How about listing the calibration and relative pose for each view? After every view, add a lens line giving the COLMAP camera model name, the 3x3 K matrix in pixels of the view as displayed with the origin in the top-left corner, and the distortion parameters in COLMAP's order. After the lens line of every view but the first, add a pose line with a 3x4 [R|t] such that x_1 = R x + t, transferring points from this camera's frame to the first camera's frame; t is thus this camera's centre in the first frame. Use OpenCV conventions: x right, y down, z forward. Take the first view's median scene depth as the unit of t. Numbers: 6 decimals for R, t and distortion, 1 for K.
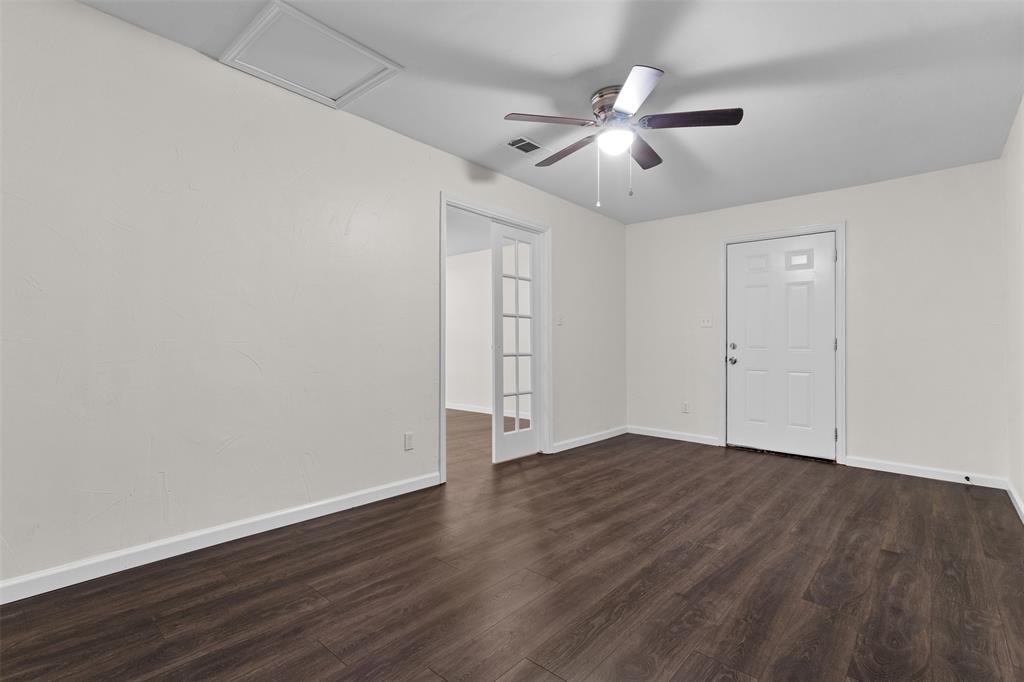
lens RADIAL K [[476.6, 0, 508.6], [0, 476.6, 343.5], [0, 0, 1]] dist [0.001558, -0.000606]
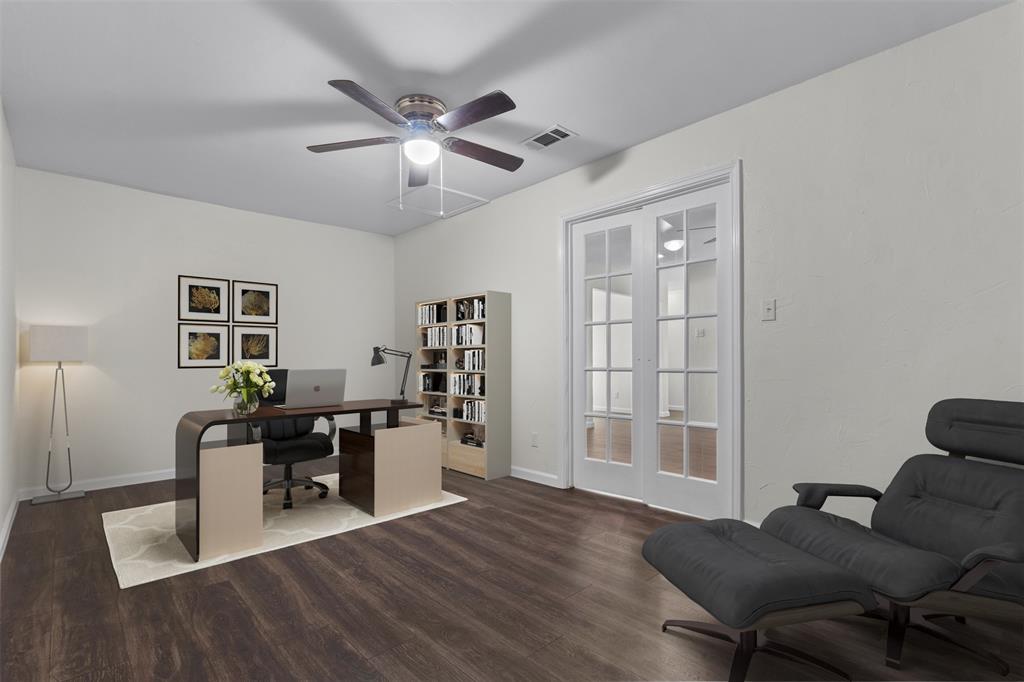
lens RADIAL K [[476.6, 0, 508.6], [0, 476.6, 351.3], [0, 0, 1]] dist [0.001558, -0.000606]
pose [[-0.092058, -0.027487, -0.995374, 1.331760], [0.008460, 0.999561, -0.028385, 0.021322], [0.995718, -0.011034, -0.091785, 1.390847]]
